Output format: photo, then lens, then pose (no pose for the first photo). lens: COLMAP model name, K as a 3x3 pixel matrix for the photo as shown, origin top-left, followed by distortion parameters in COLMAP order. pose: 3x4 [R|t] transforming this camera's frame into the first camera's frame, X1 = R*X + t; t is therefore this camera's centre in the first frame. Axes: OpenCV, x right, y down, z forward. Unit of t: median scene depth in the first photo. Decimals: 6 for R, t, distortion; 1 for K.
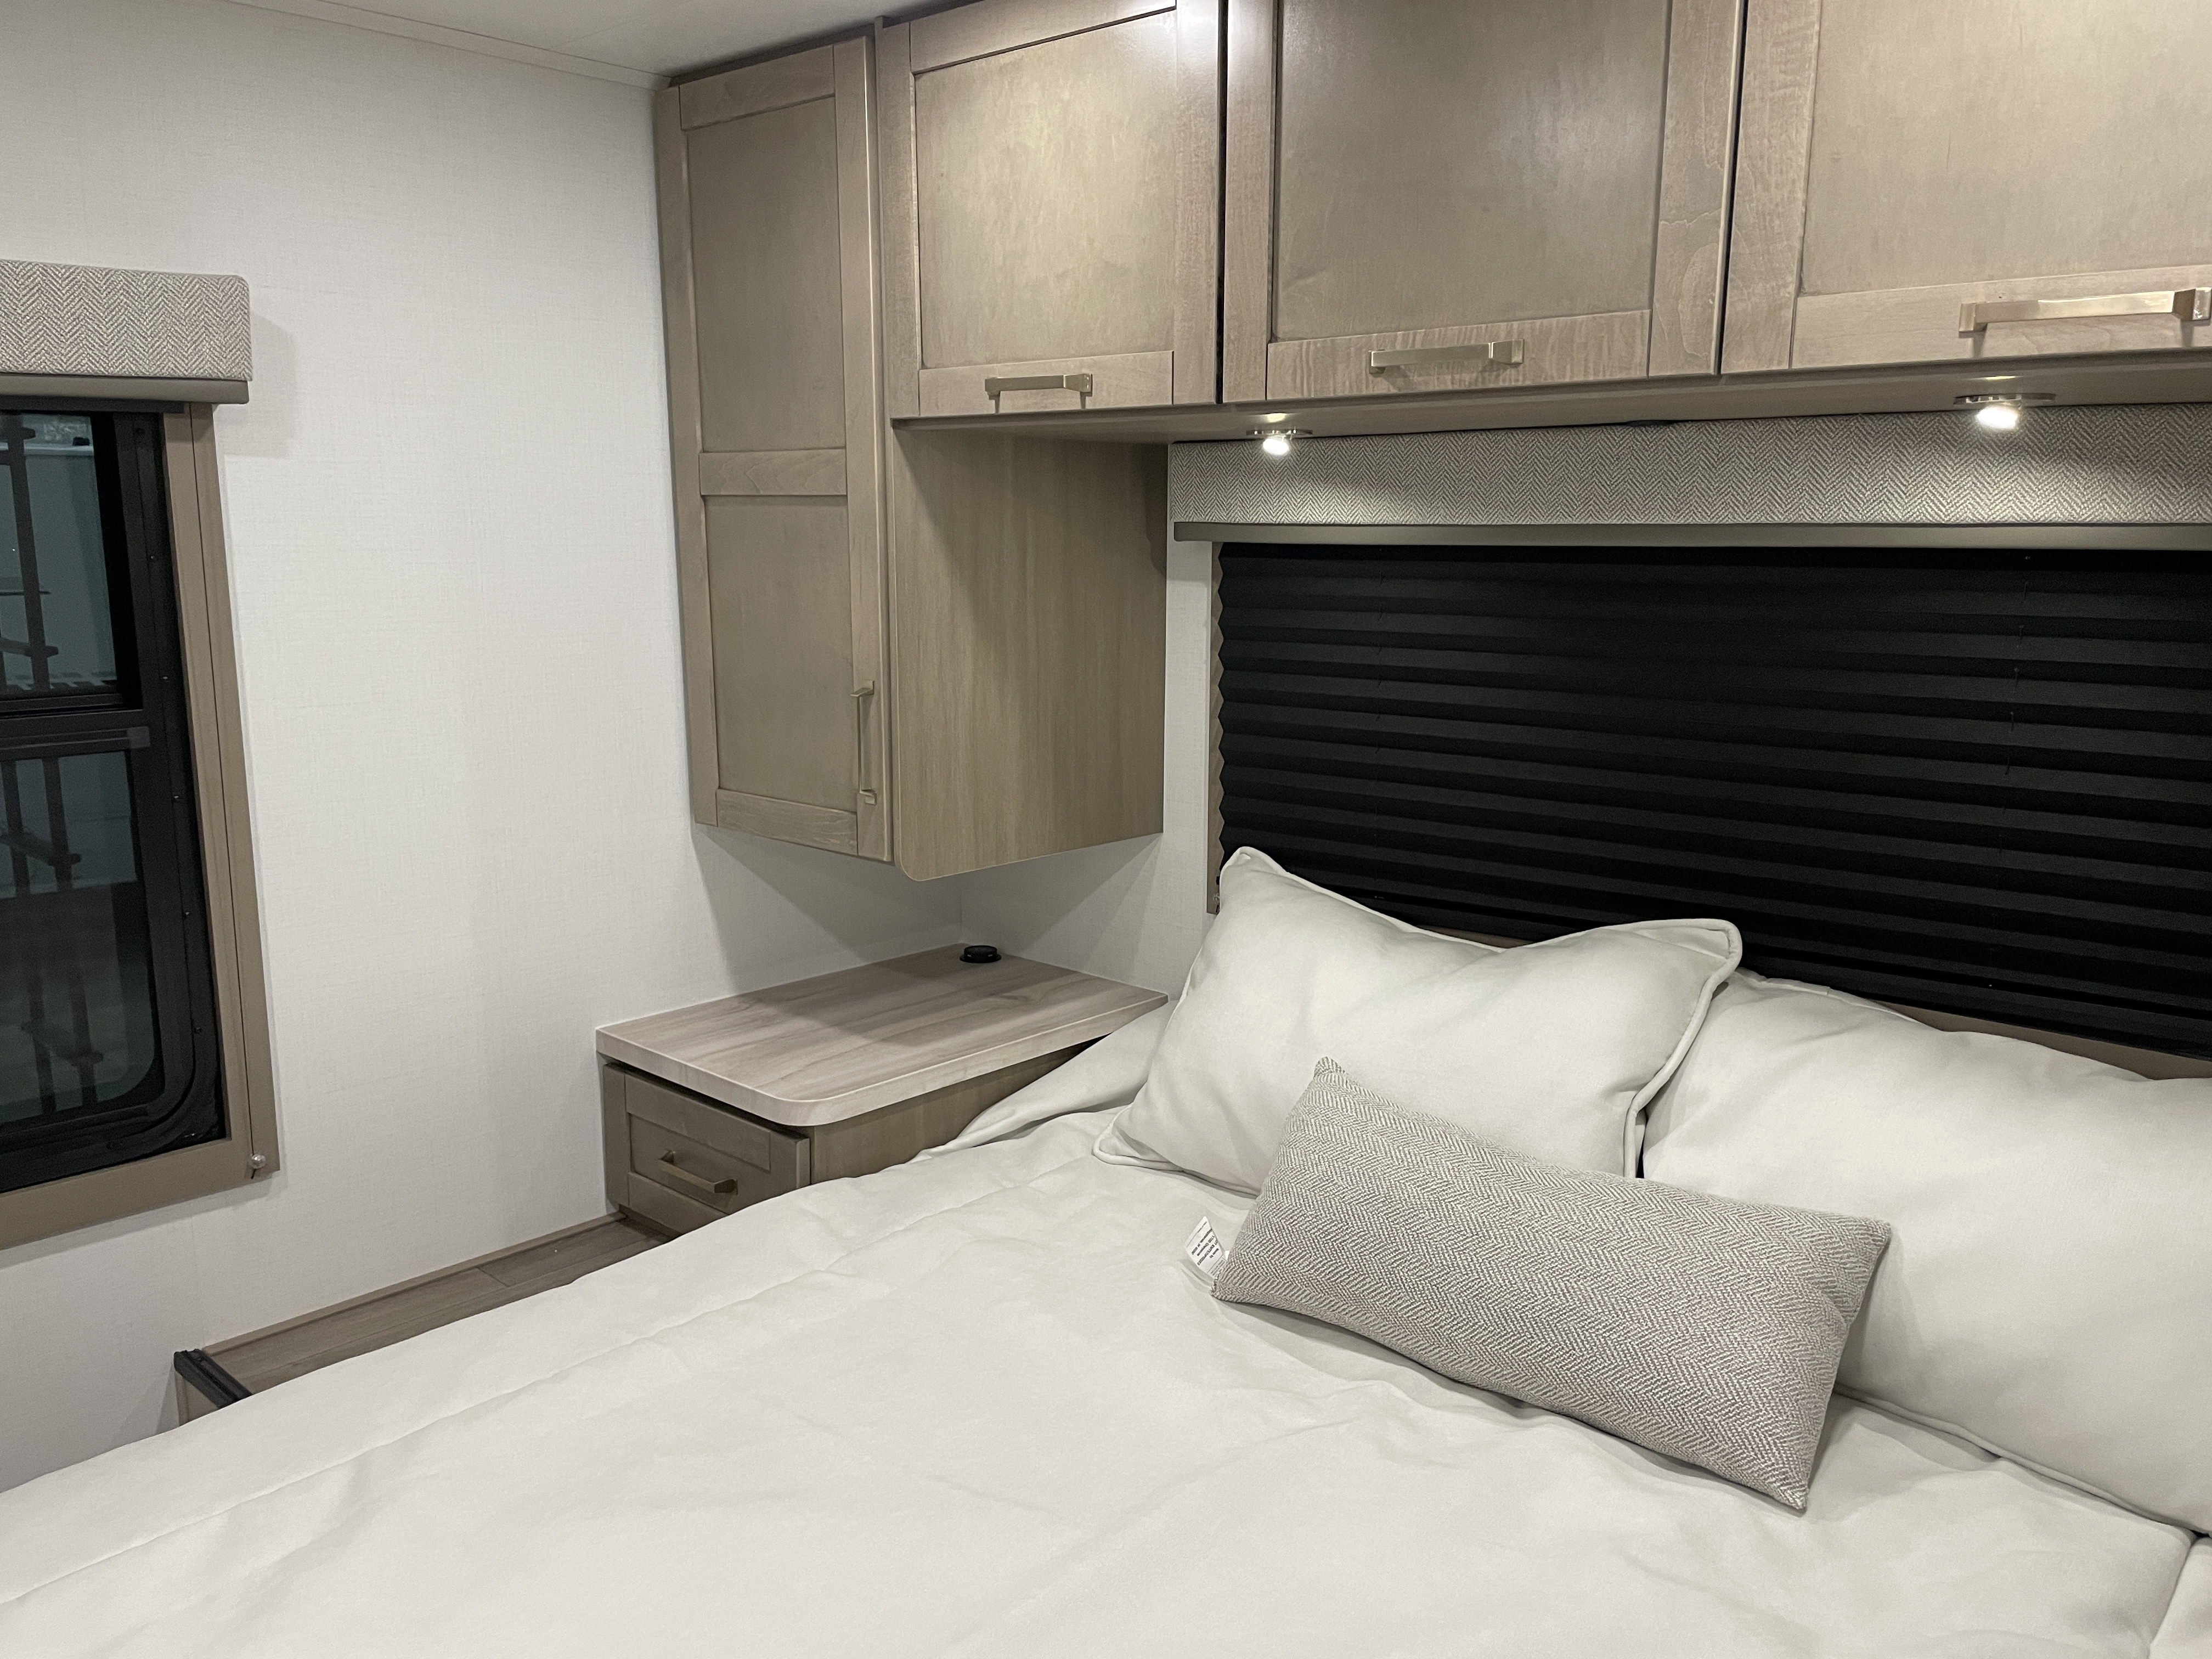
lens RADIAL K [[1671.6, 0, 1101.2], [0, 1671.6, 825.0], [0, 0, 1]] dist [0.099368, -0.135783]
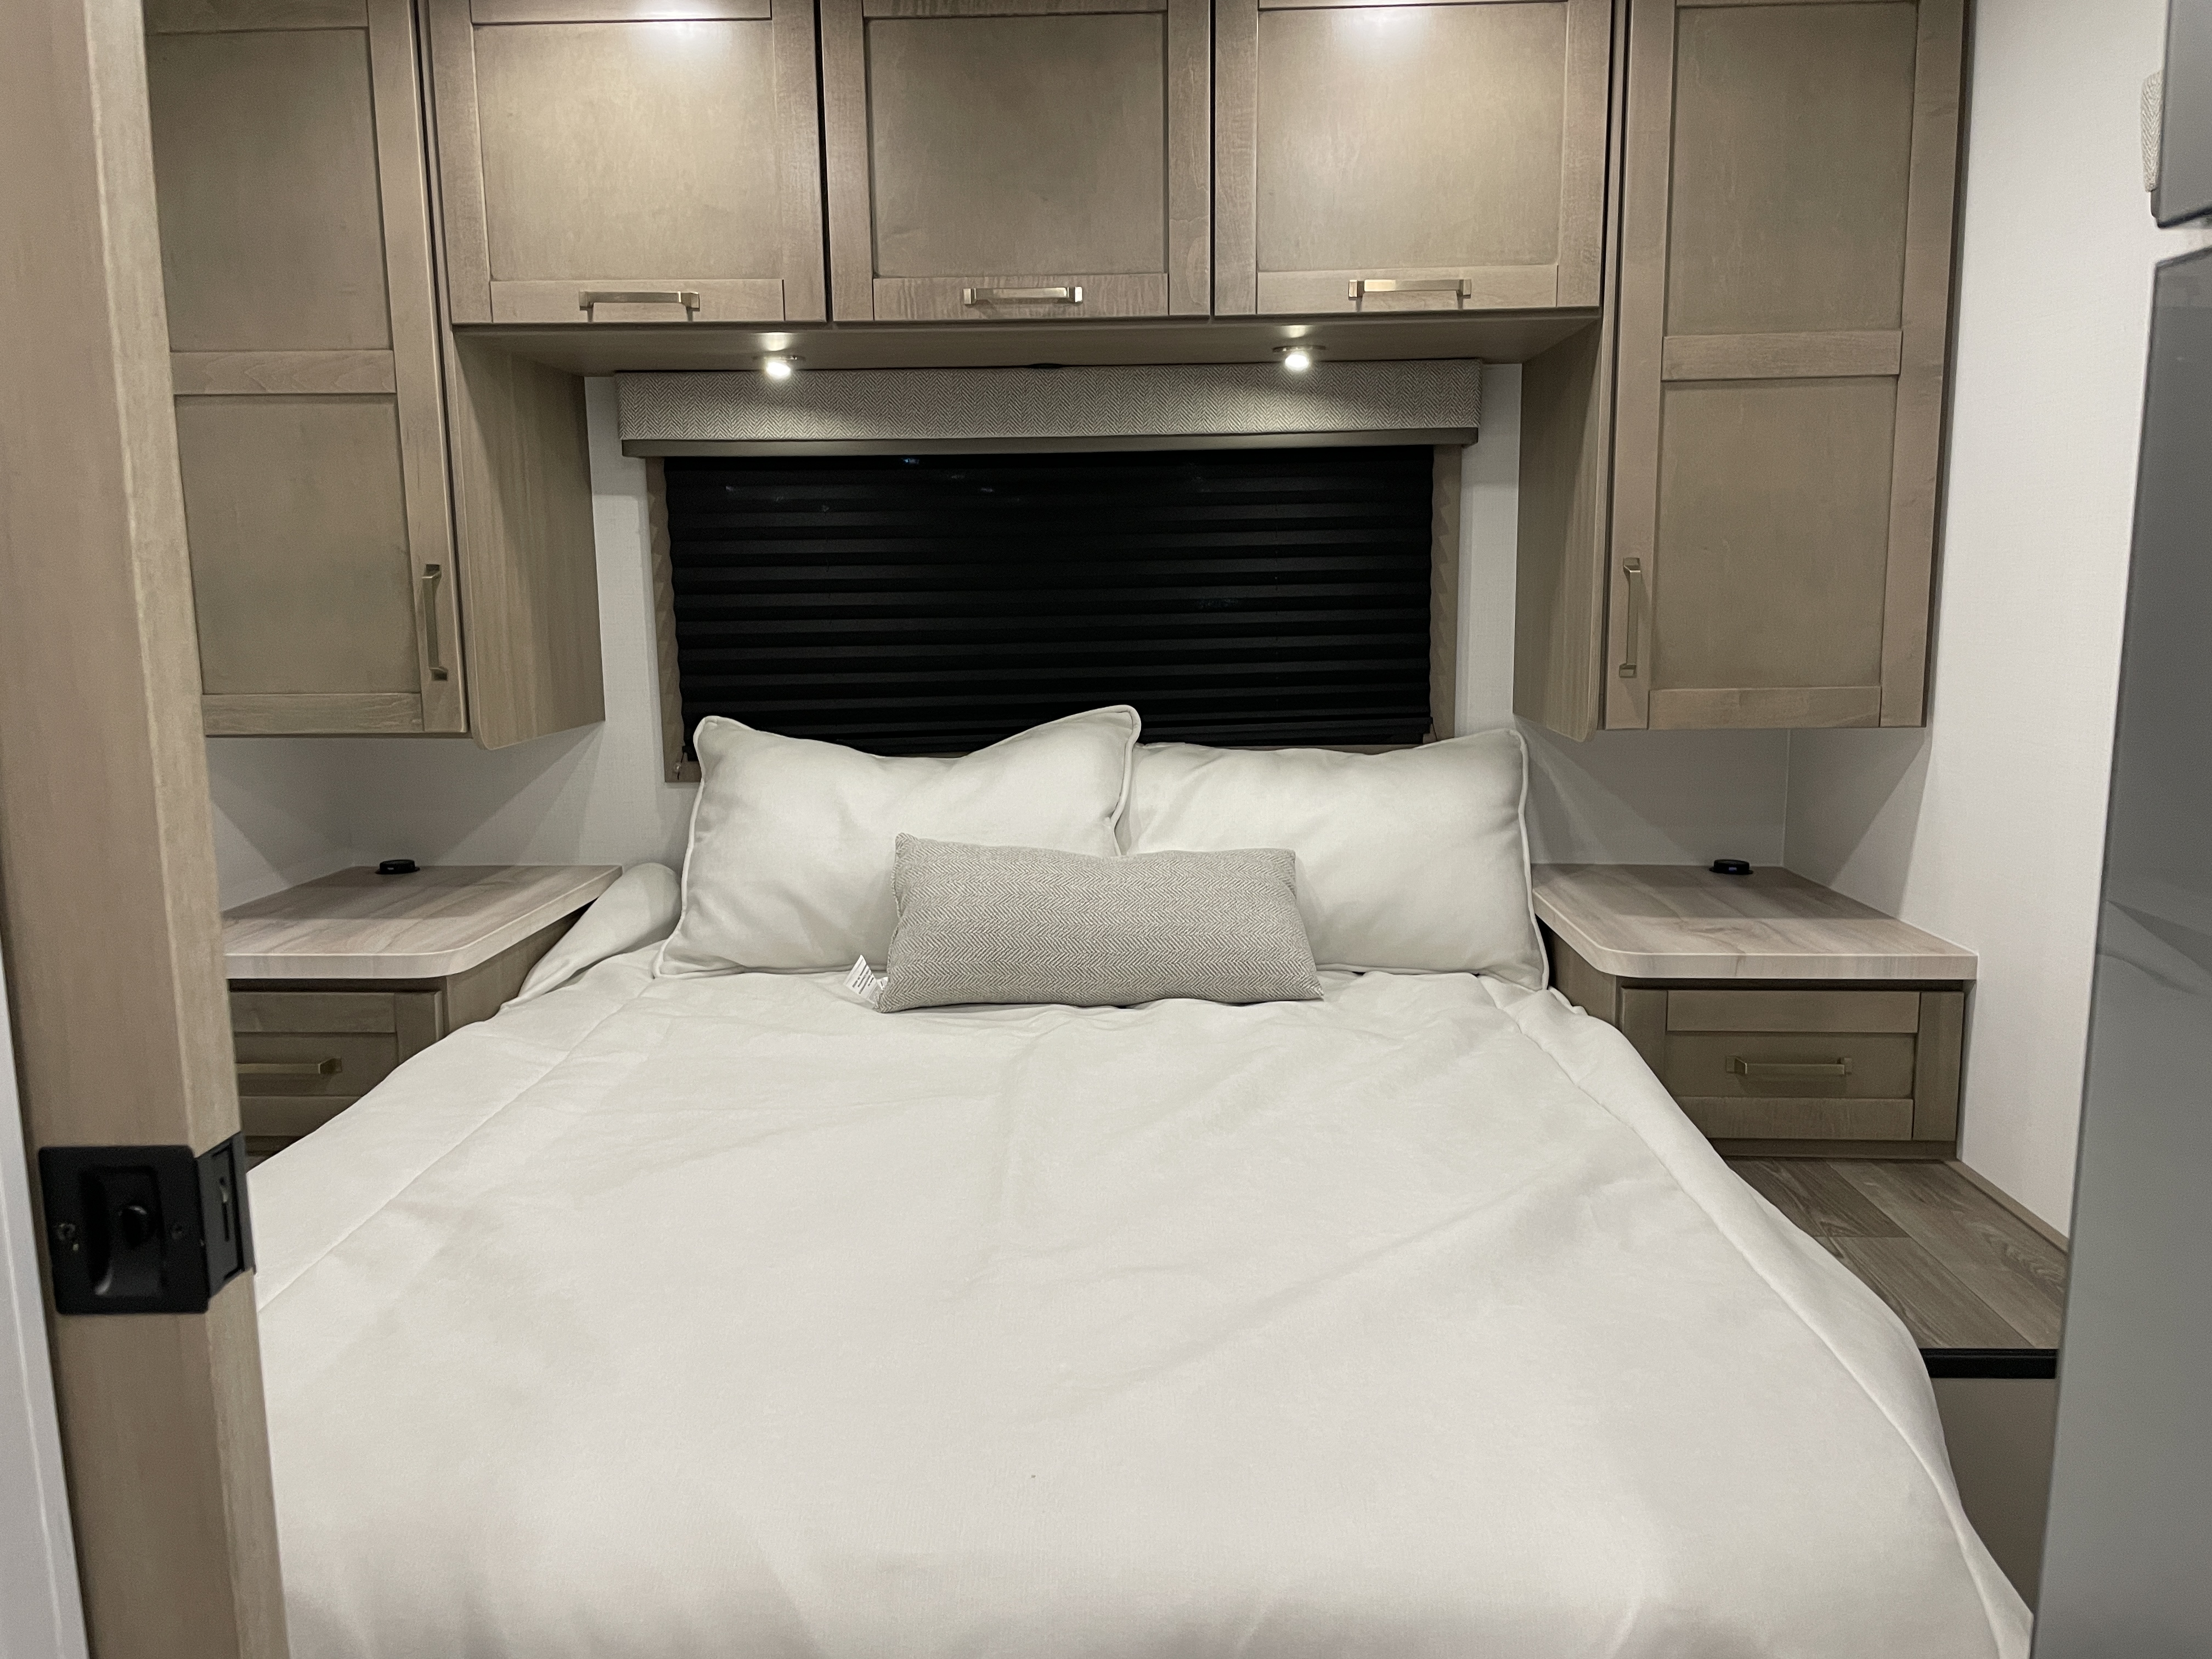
lens RADIAL K [[1675.5, 0, 1107.8], [0, 1675.5, 809.4], [0, 0, 1]] dist [0.082631, -0.115528]
pose [[0.766082, -0.105069, 0.634097, -0.587191], [0.129229, 0.991581, 0.008176, 0.133587], [-0.629618, 0.075680, 0.773210, -0.121342]]
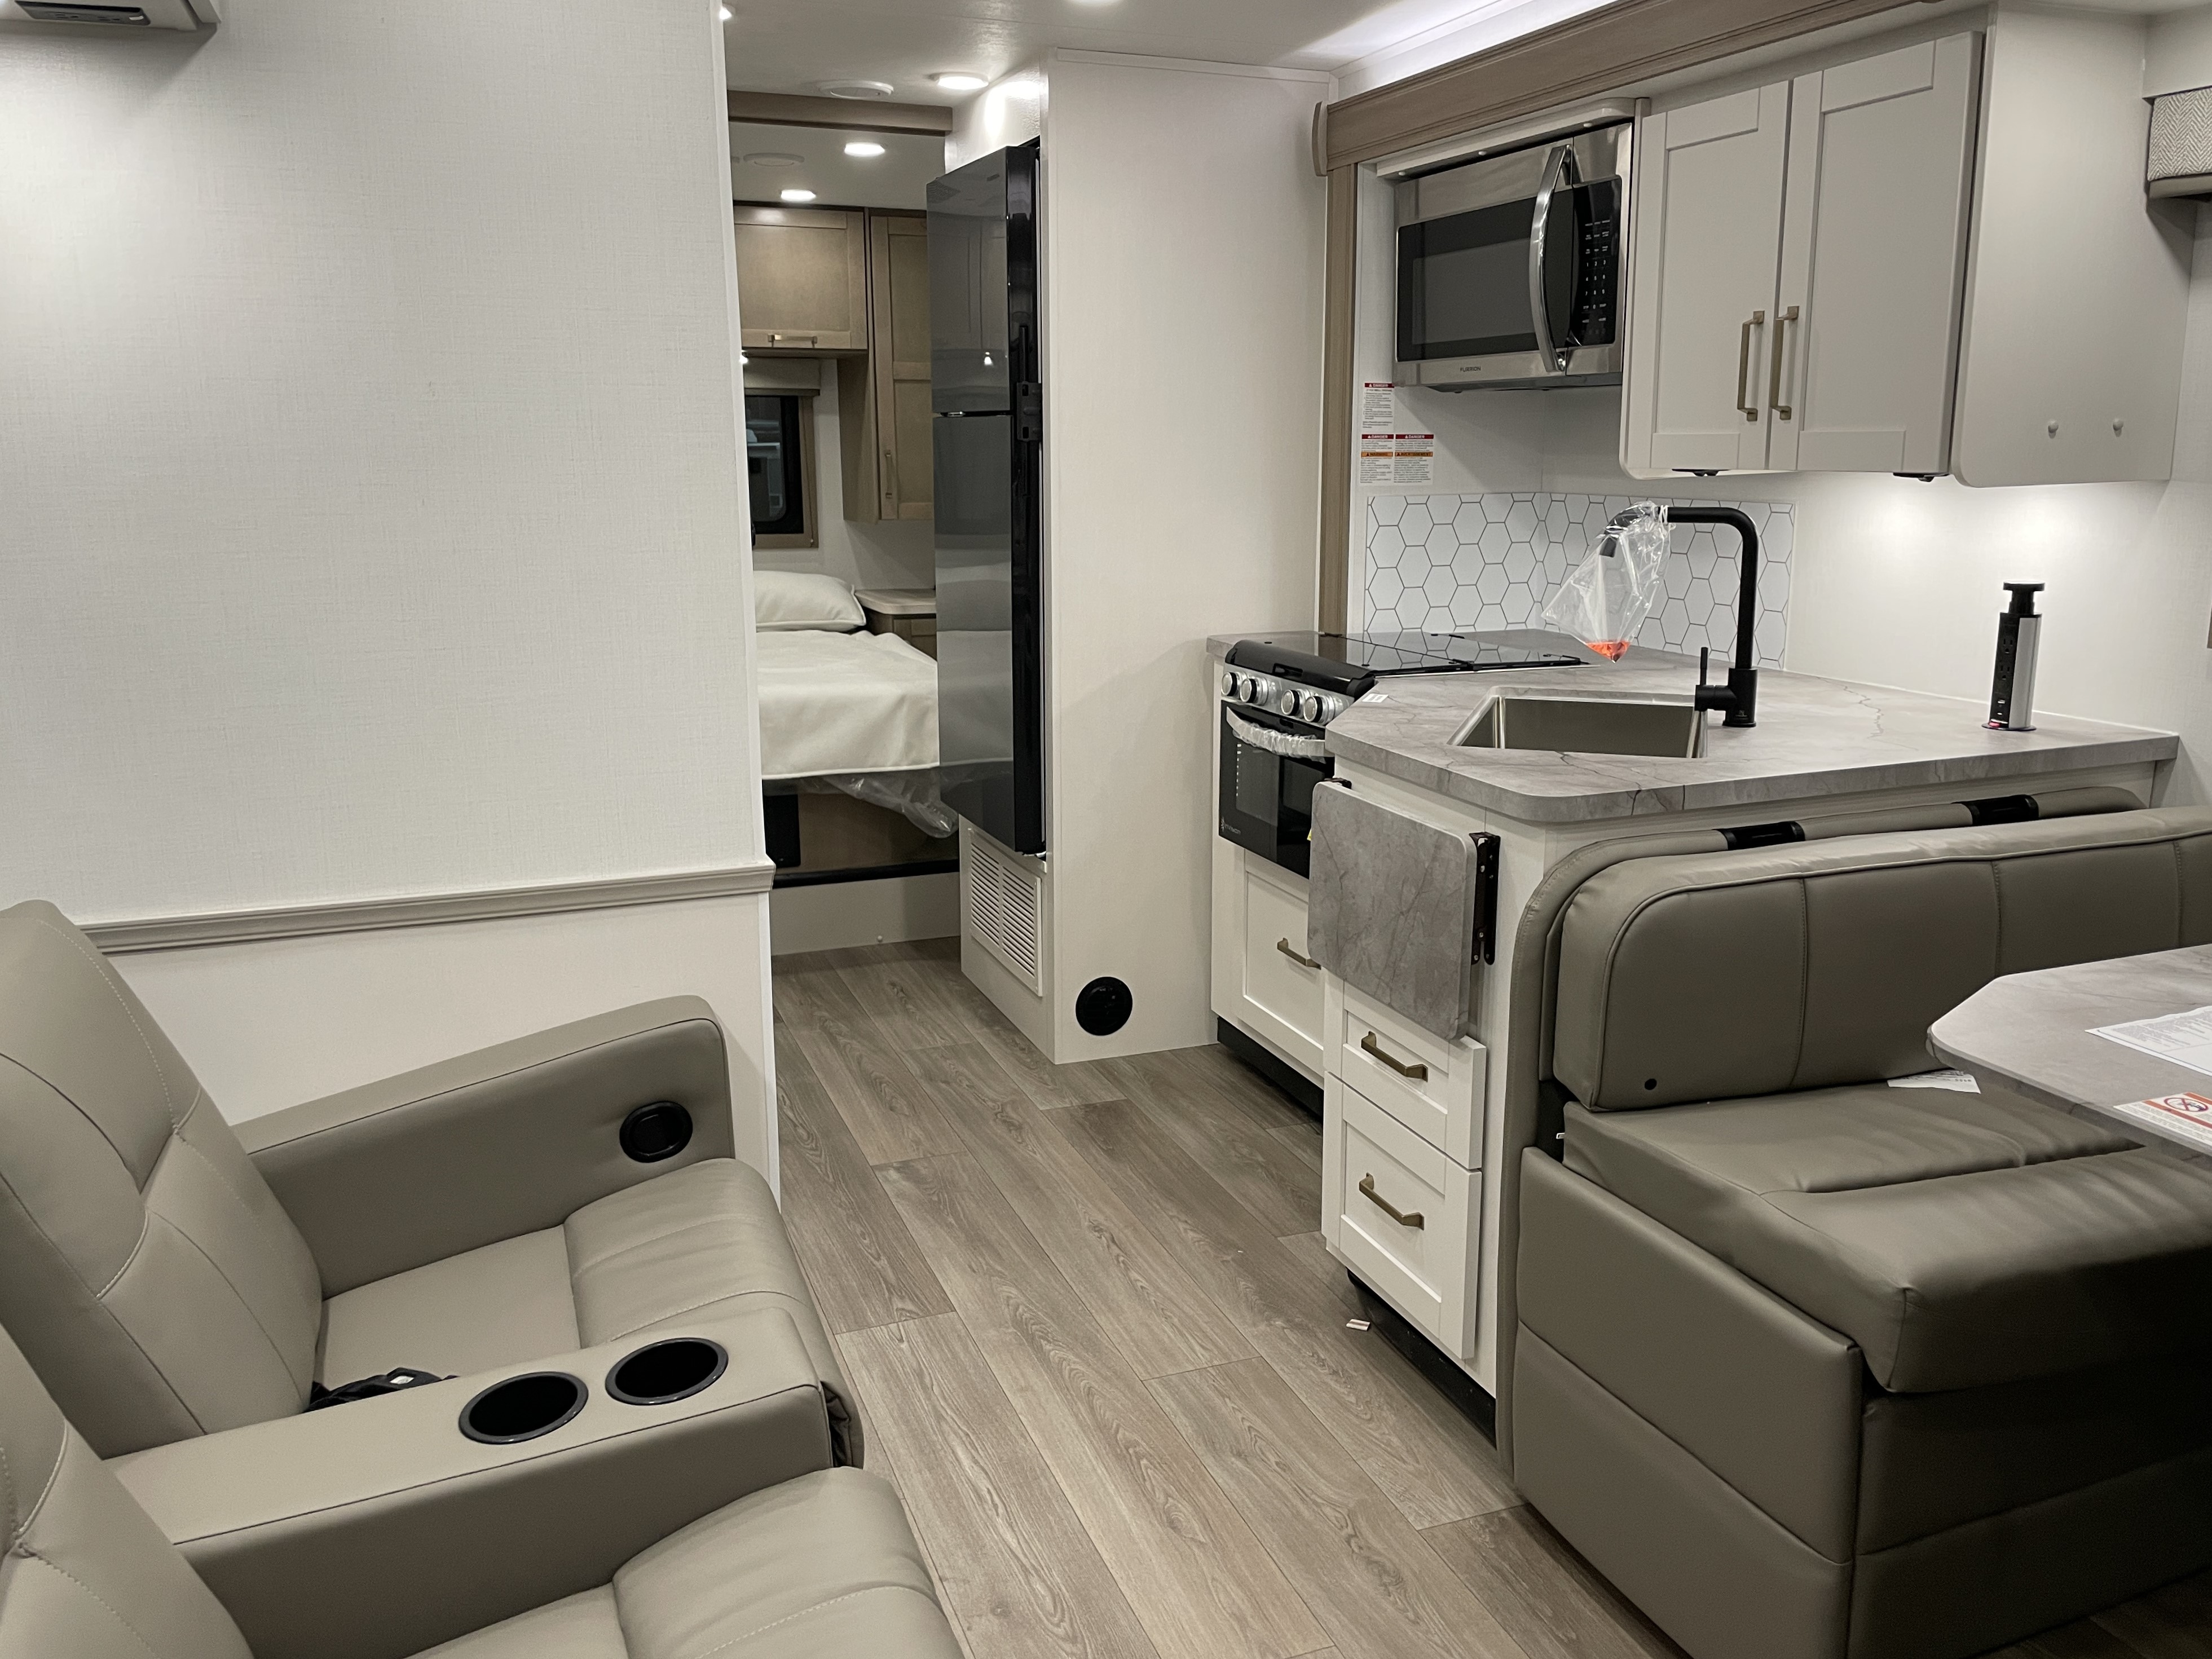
lens RADIAL K [[1707.2, 0, 1111.7], [0, 1707.2, 807.8], [0, 0, 1]] dist [0.091741, -0.126286]
pose [[0.452259, -0.191636, 0.871055, -2.167819], [0.165916, 0.977673, 0.128947, 0.314599], [-0.876318, 0.086205, 0.473957, -1.213964]]
